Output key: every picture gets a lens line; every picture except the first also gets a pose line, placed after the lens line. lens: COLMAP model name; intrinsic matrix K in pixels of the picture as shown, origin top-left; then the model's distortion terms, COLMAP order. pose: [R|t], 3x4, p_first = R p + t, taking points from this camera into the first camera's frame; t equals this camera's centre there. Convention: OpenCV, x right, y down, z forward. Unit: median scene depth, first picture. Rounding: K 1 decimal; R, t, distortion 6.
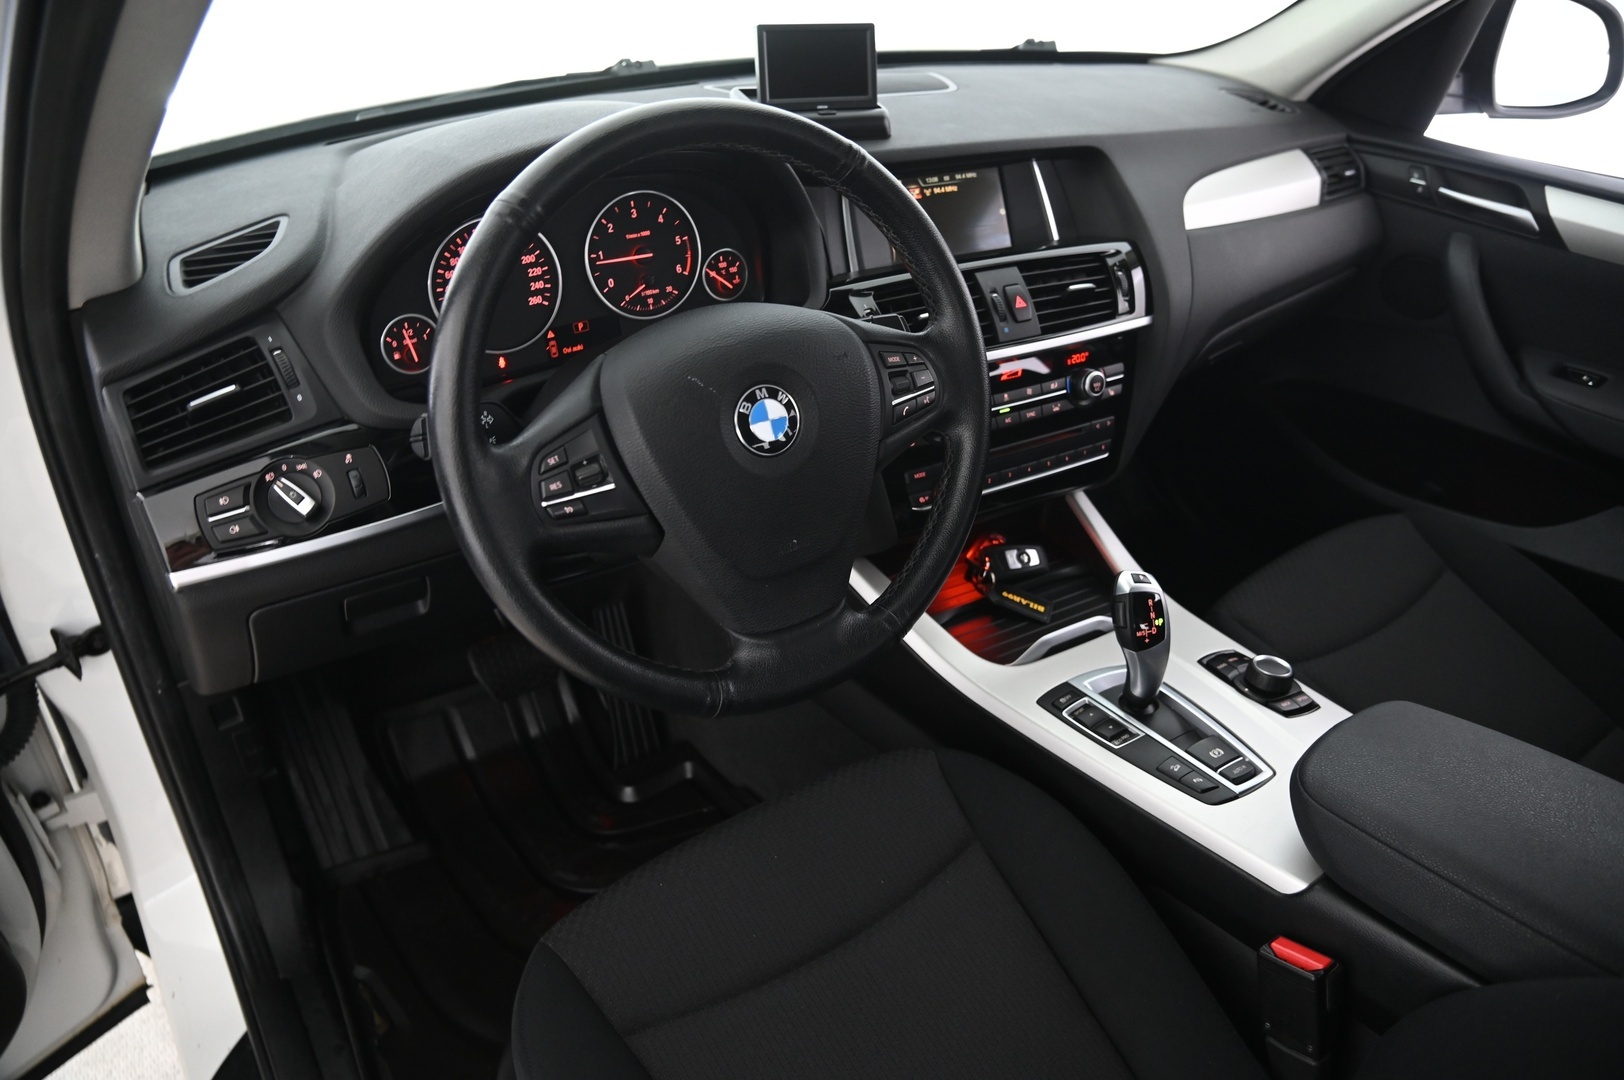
lens RADIAL K [[1097.5, 0, 814.0], [0, 1097.5, 544.4], [0, 0, 1]] dist [-0.113366, 0.051629]
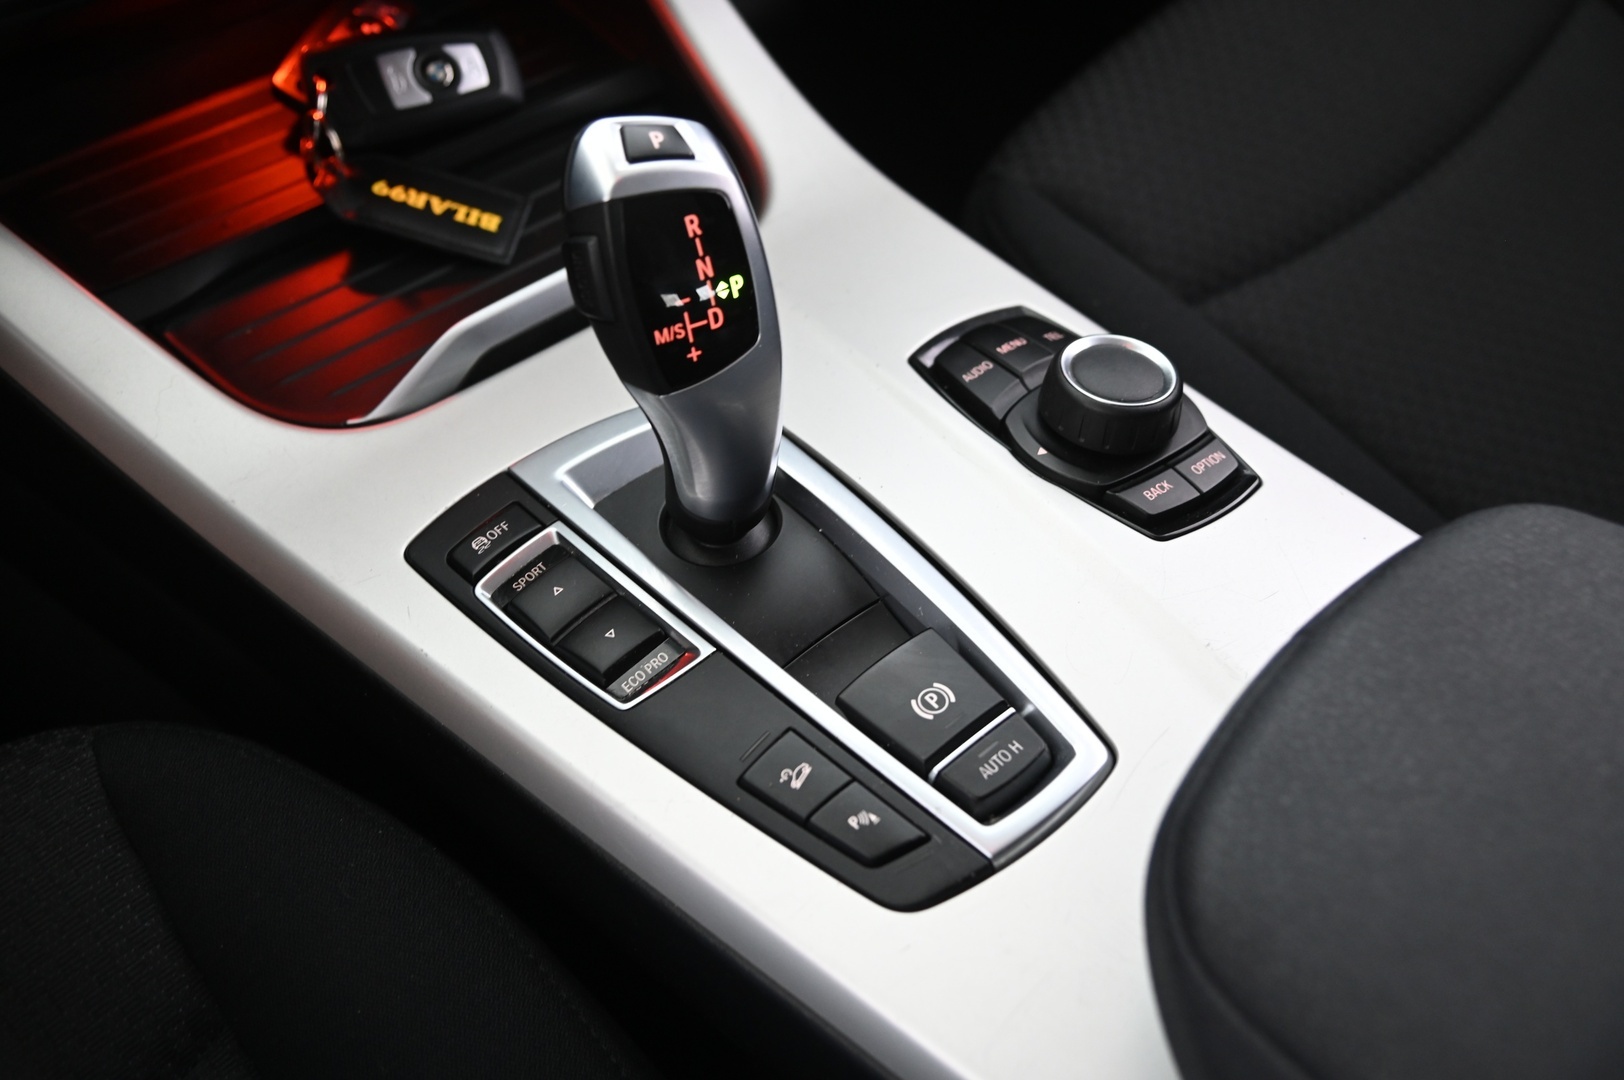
lens RADIAL K [[1593.4, 0, 823.3], [0, 1593.4, 534.6], [0, 0, 1]] dist [0.004423, 0.000000]
pose [[0.982542, -0.126642, 0.136283, 0.266639], [0.076877, 0.943456, 0.322461, -0.003700], [-0.169414, -0.306355, 0.936721, 0.547133]]
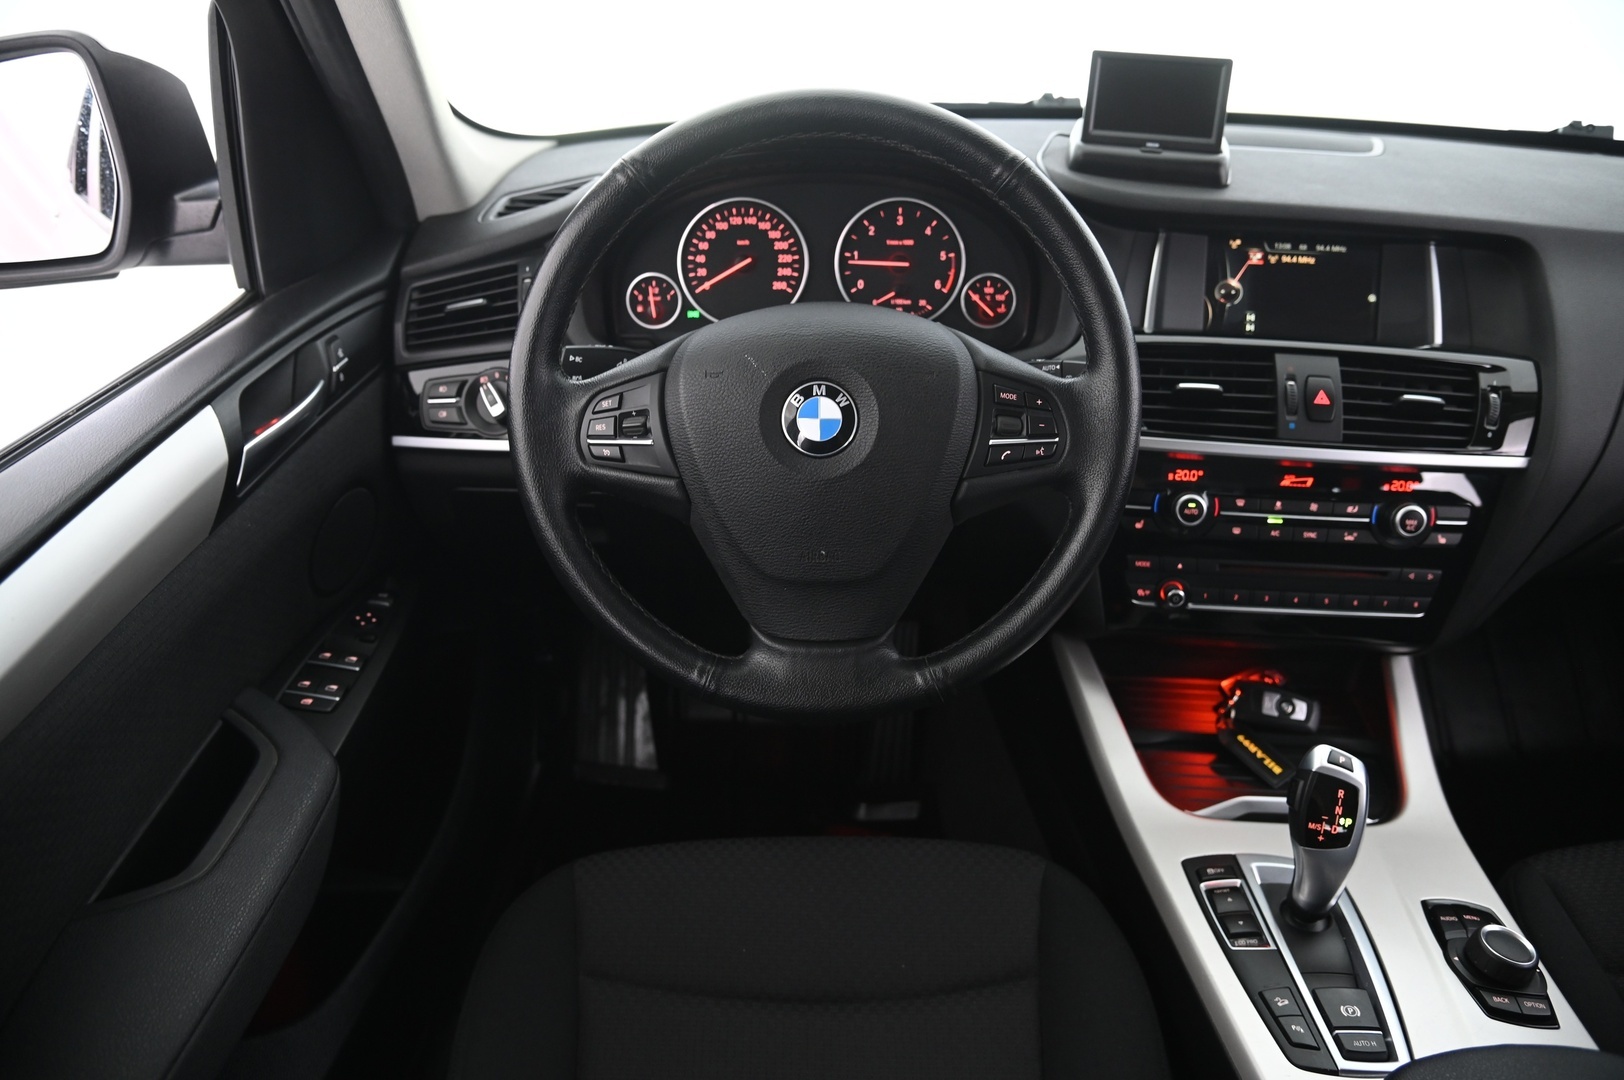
lens RADIAL K [[1097.5, 0, 815.8], [0, 1097.5, 543.1], [0, 0, 1]] dist [-0.113366, 0.051629]
pose [[0.822532, 0.270897, -0.500055, 0.323085], [-0.299800, 0.953712, 0.023524, -0.022110], [0.483282, 0.130567, 0.865674, 0.128776]]
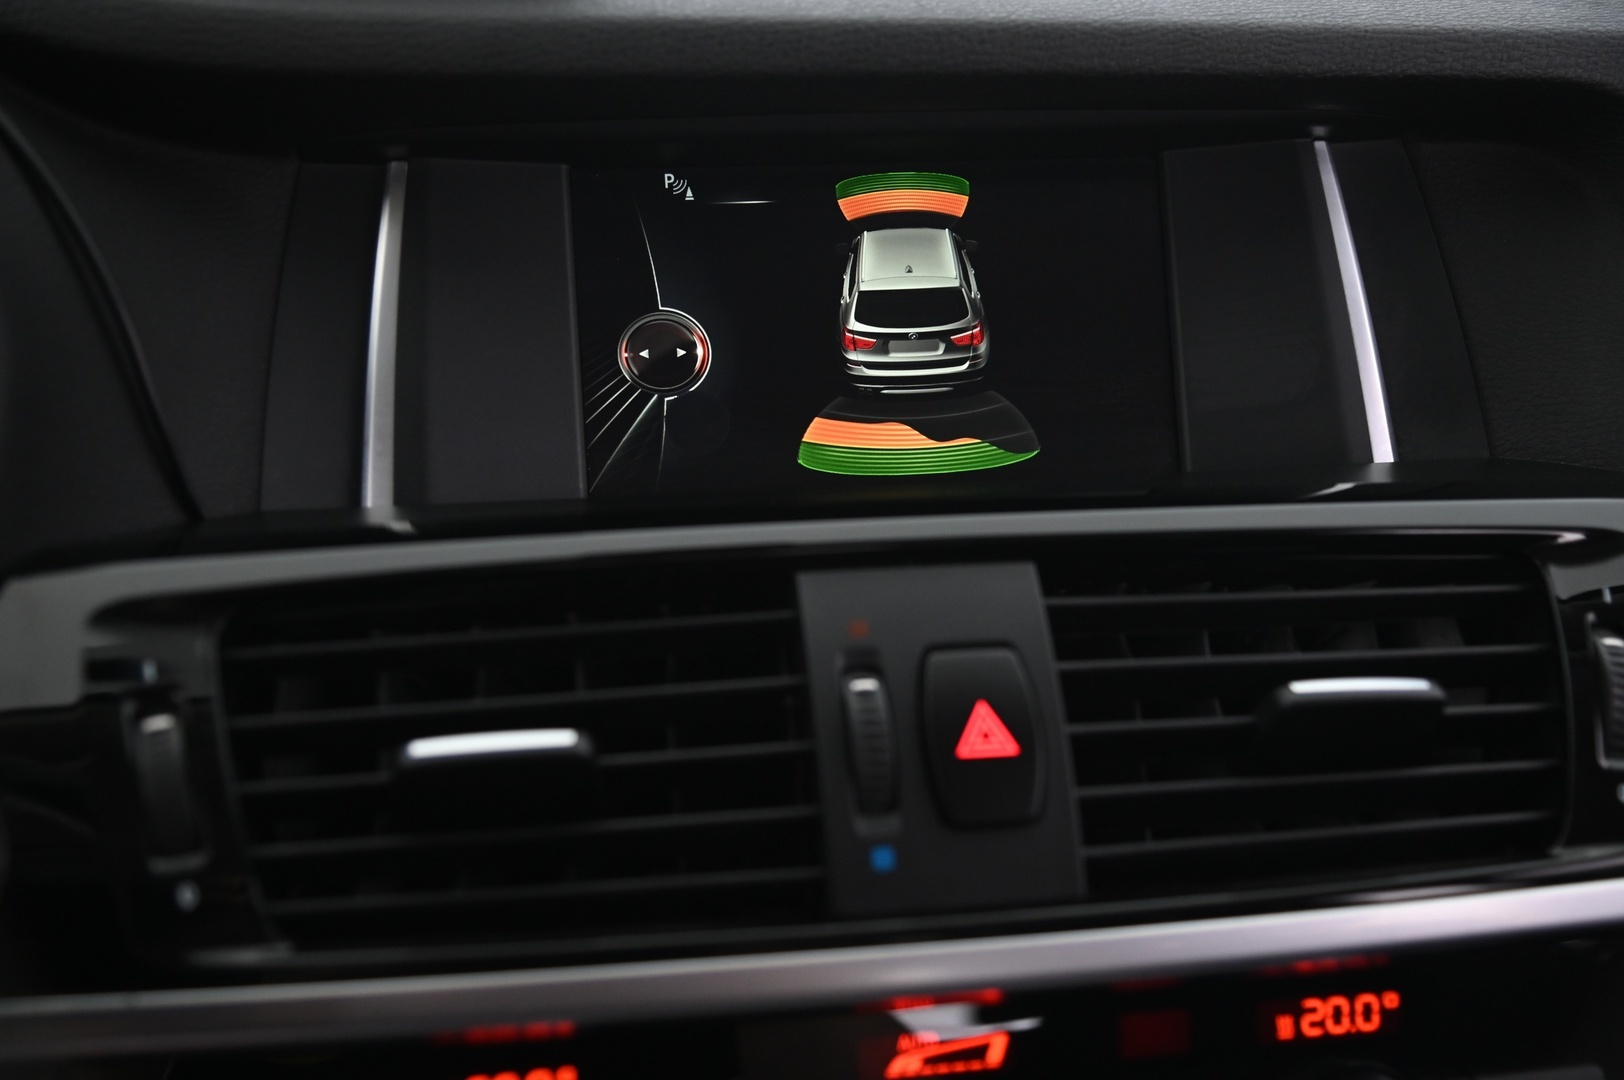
lens RADIAL K [[2010.4, 0, 804.7], [0, 2010.4, 545.9], [0, 0, 1]] dist [0.077713, 0.000000]
pose [[0.942244, 0.115338, -0.314442, 0.286566], [-0.176600, 0.968811, -0.173833, -0.191358], [0.284586, 0.219323, 0.933225, 0.644244]]
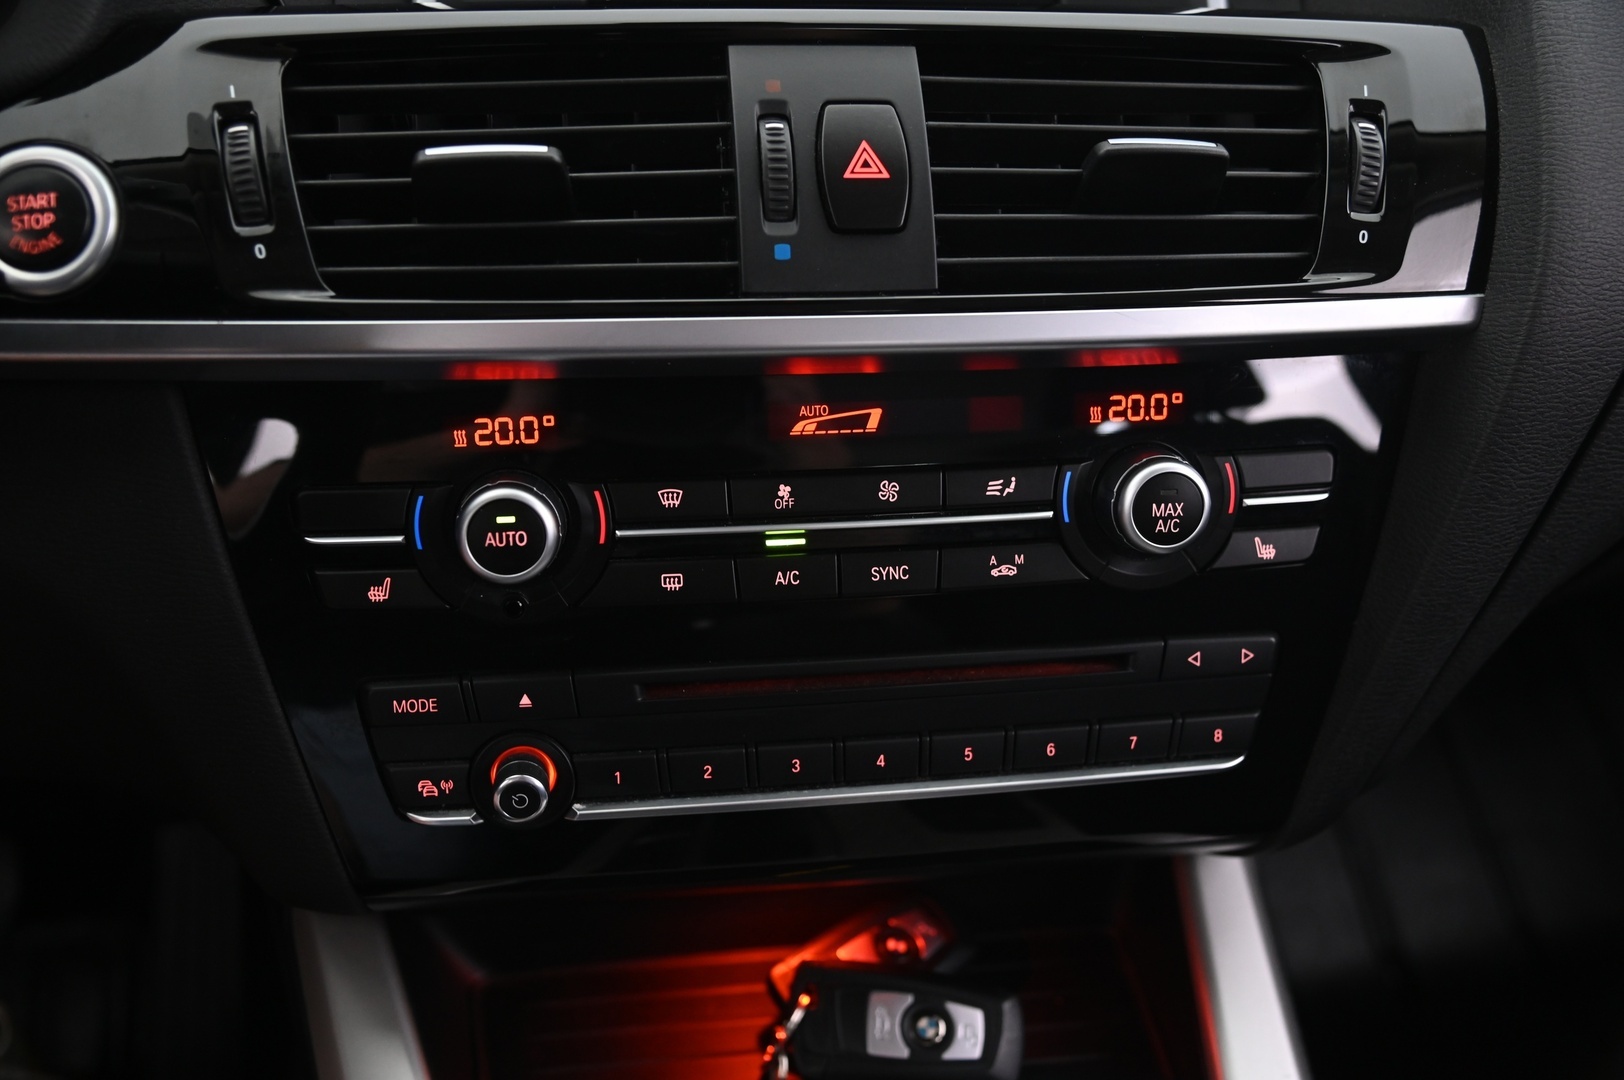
lens RADIAL K [[1593.4, 0, 815.8], [0, 1593.4, 533.6], [0, 0, 1]] dist [0.004423, 0.000000]
pose [[0.924406, 0.176440, -0.338146, 0.344528], [-0.206227, 0.977014, -0.053981, -0.111245], [0.320849, 0.119635, 0.939544, 0.655185]]
